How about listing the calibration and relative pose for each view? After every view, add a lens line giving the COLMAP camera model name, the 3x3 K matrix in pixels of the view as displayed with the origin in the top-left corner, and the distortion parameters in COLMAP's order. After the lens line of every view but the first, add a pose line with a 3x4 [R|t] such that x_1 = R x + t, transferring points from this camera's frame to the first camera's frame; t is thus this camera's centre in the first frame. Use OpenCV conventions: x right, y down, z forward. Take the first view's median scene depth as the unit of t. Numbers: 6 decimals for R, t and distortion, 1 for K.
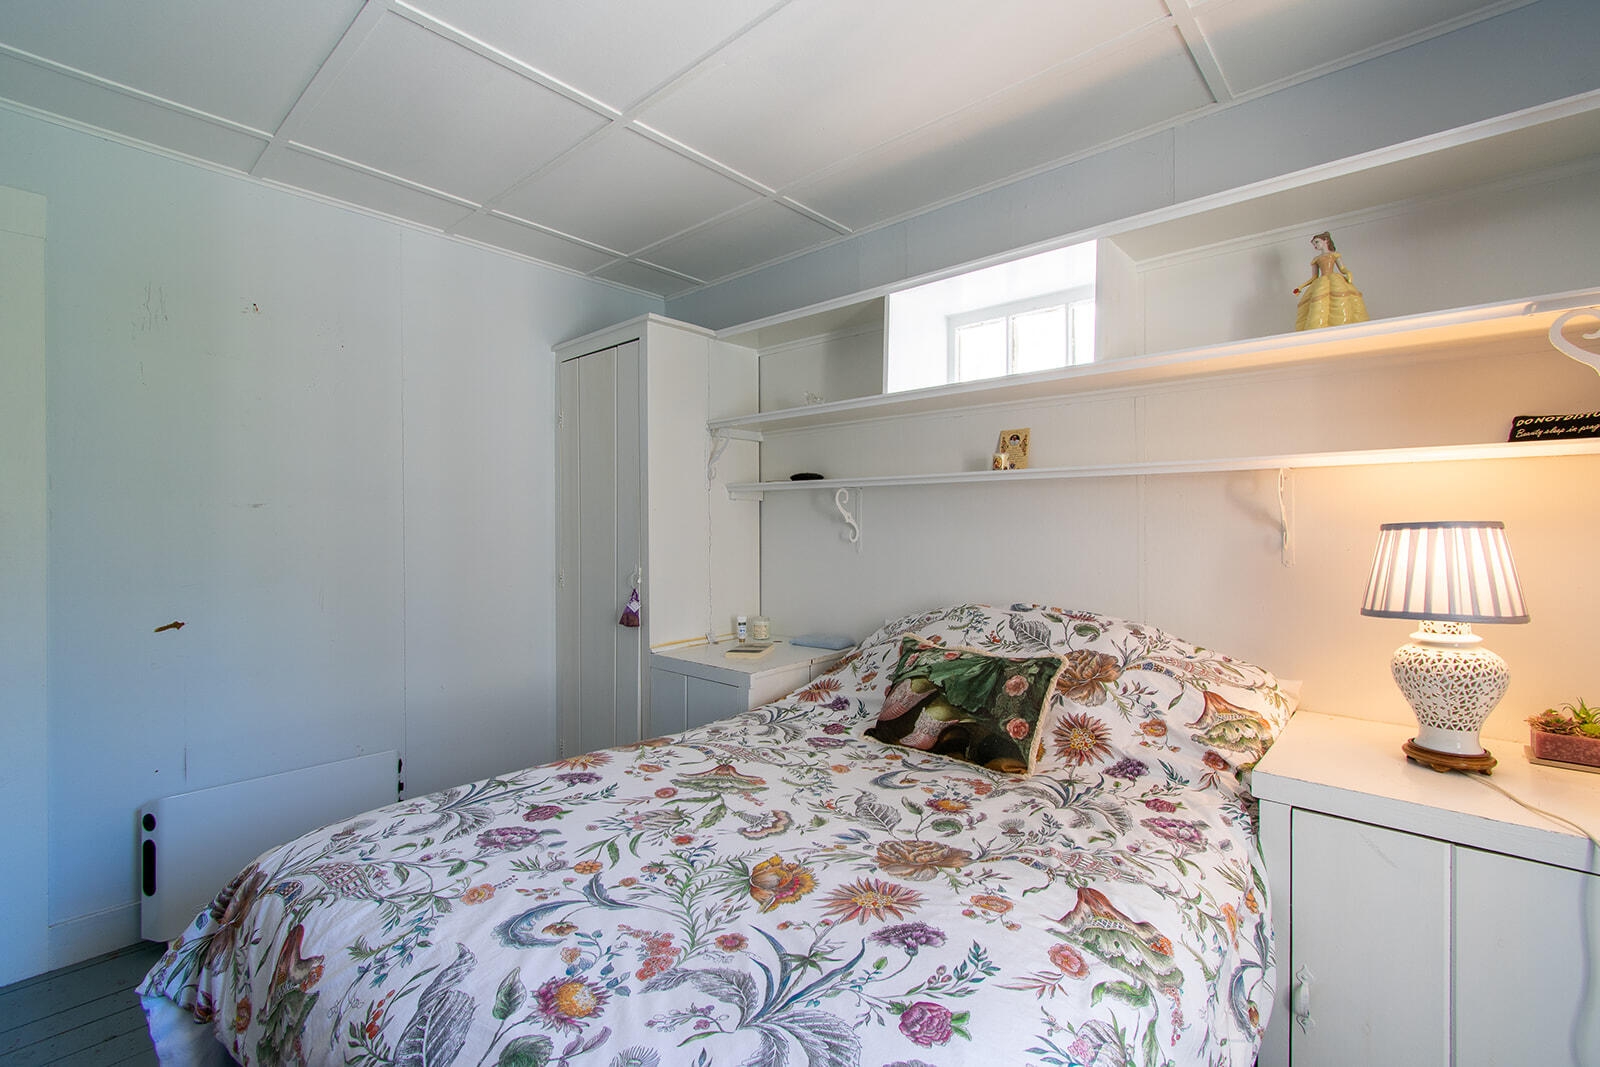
lens RADIAL K [[705.6, 0, 800.0], [0, 705.6, 533.5], [0, 0, 1]] dist [0.009445, 0.000082]
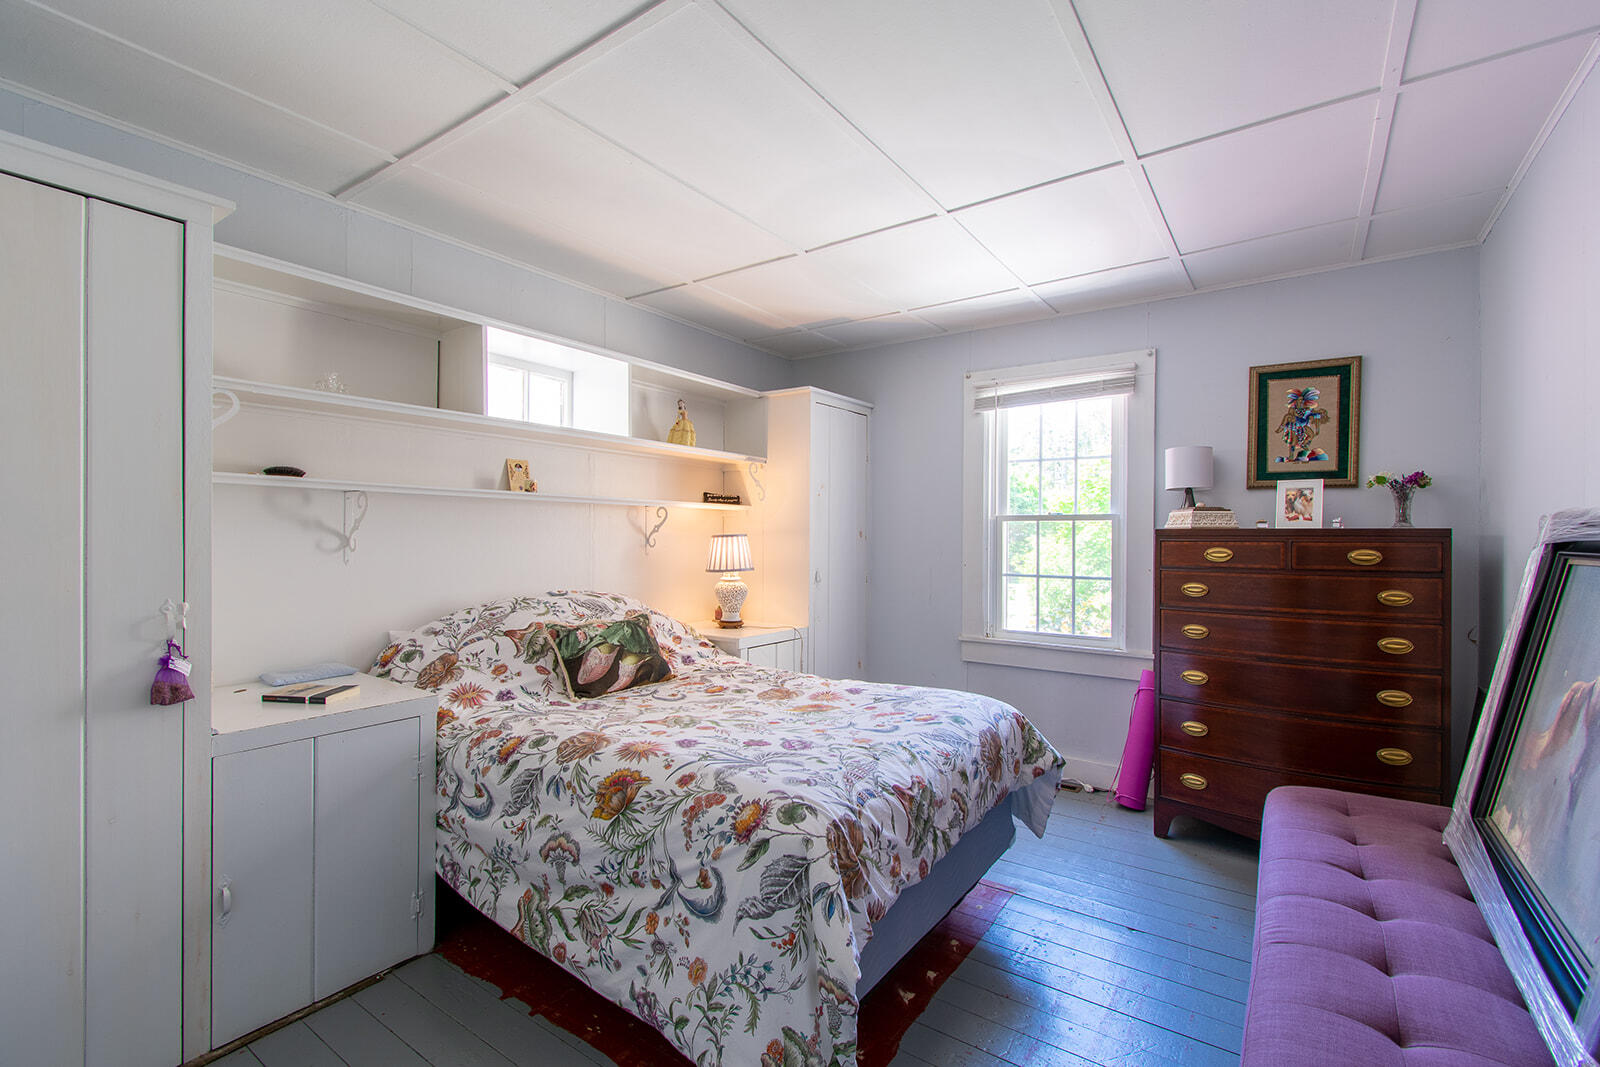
lens RADIAL K [[705.6, 0, 800.0], [0, 705.6, 533.5], [0, 0, 1]] dist [0.009445, 0.000082]
pose [[-0.119519, 0.001989, 0.992830, -1.659778], [0.005187, 0.999986, -0.001379, -0.012526], [-0.992818, 0.004985, -0.119527, 1.025380]]
